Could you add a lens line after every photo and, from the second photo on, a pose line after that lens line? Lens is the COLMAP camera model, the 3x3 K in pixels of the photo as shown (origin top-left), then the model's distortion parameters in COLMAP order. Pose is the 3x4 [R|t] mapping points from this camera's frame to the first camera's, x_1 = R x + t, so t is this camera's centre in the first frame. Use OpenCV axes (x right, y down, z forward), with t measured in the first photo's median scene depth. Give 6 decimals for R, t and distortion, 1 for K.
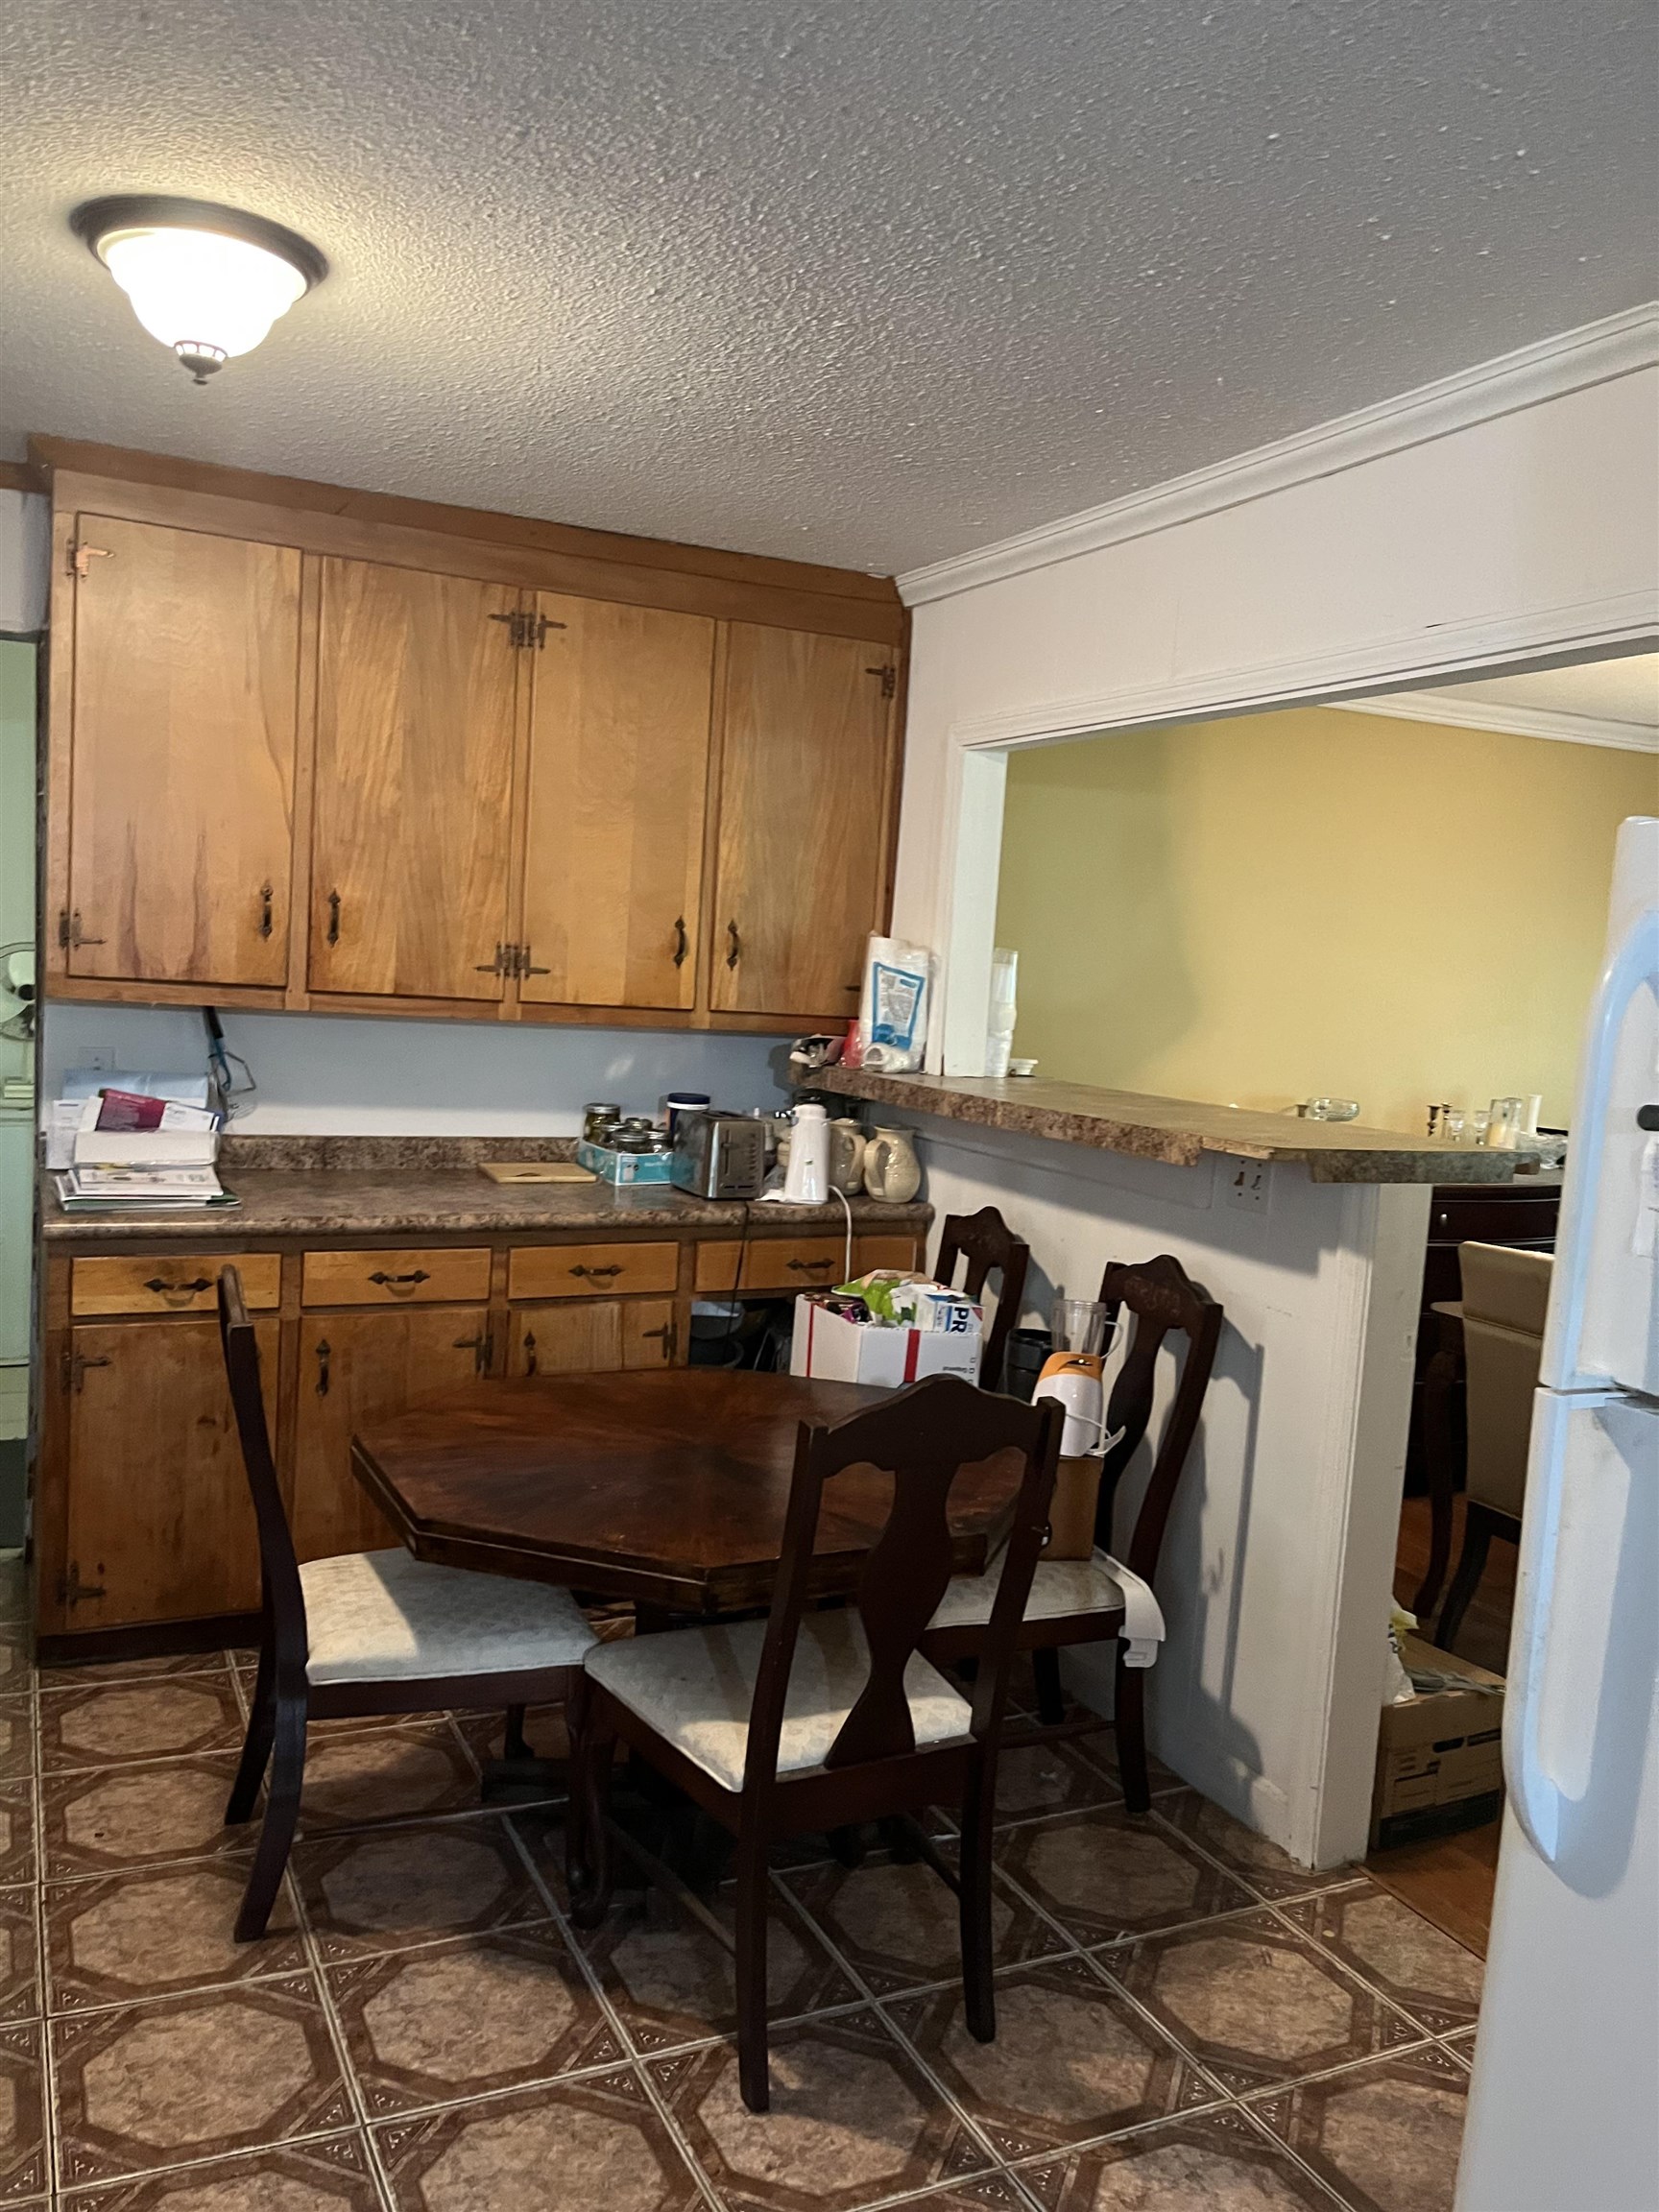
lens RADIAL K [[1666.6, 0, 815.9], [0, 1666.6, 1127.5], [0, 0, 1]] dist [0.052529, -0.080823]
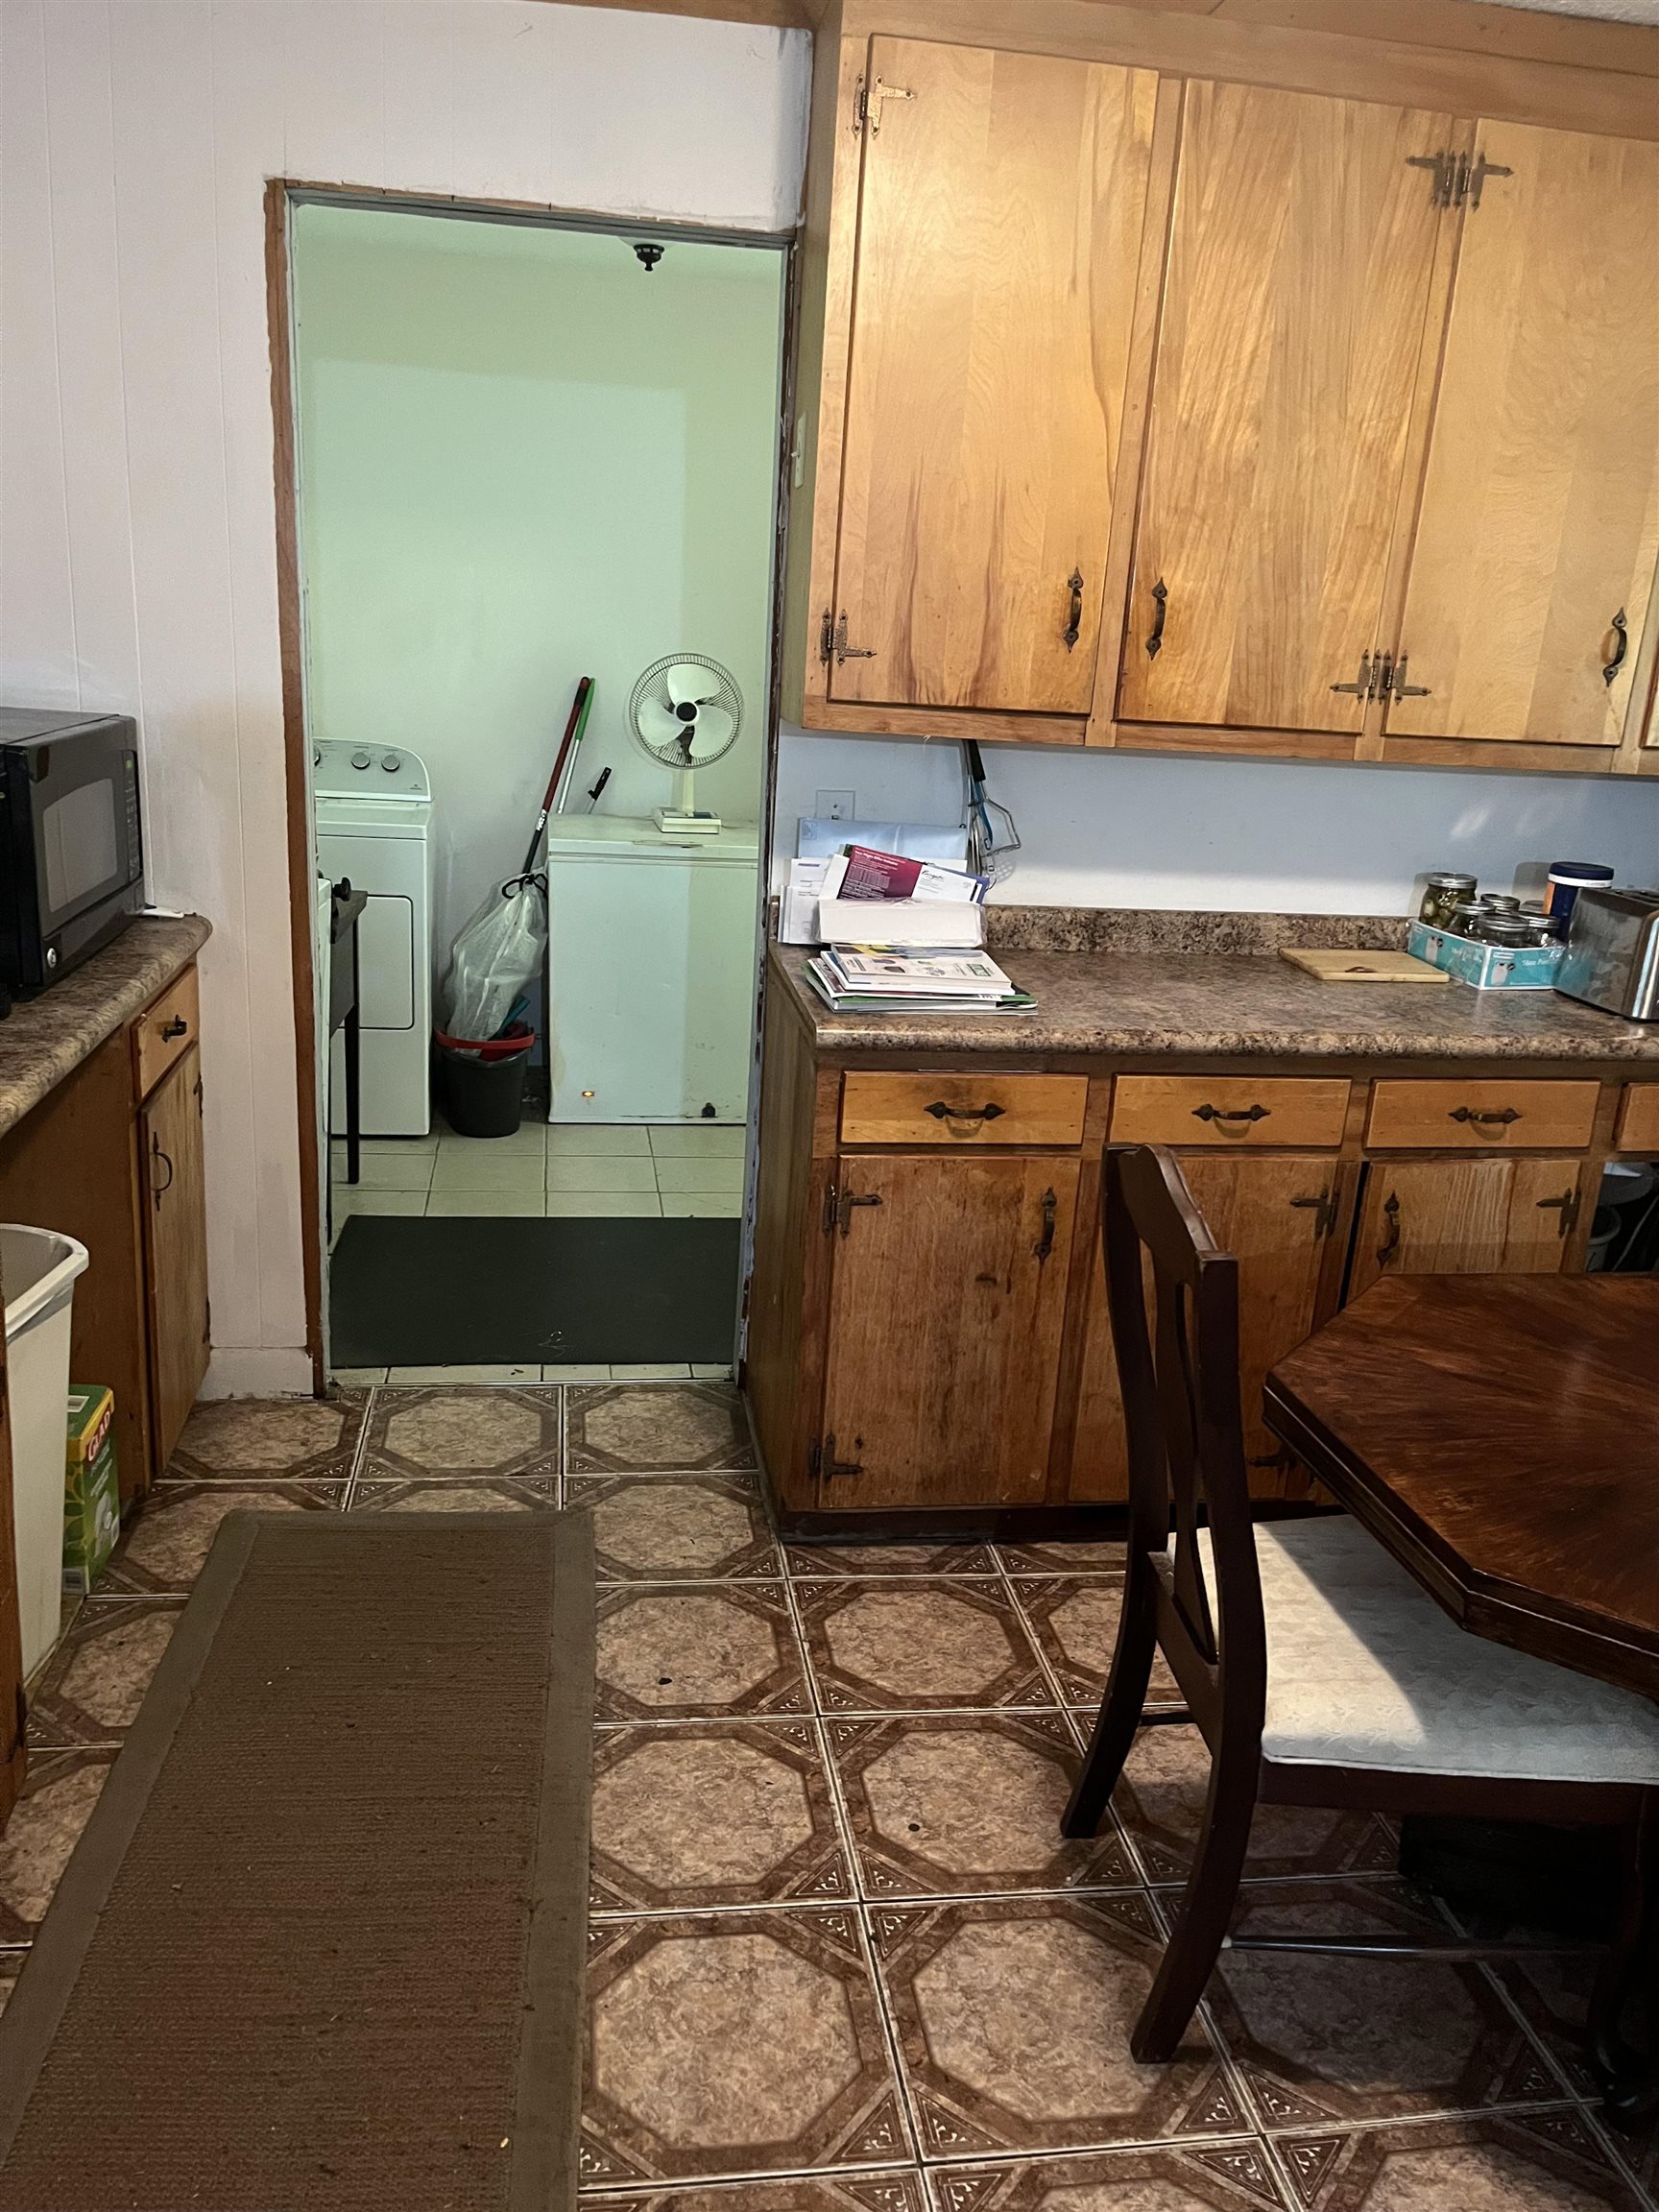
lens RADIAL K [[1666.6, 0, 830.4], [0, 1666.6, 1130.2], [0, 0, 1]] dist [0.052529, -0.080823]
pose [[0.957874, 0.076532, -0.276803, -0.208994], [-0.028490, 0.984407, 0.173582, -0.027983], [0.285771, -0.158384, 0.945119, 0.229825]]
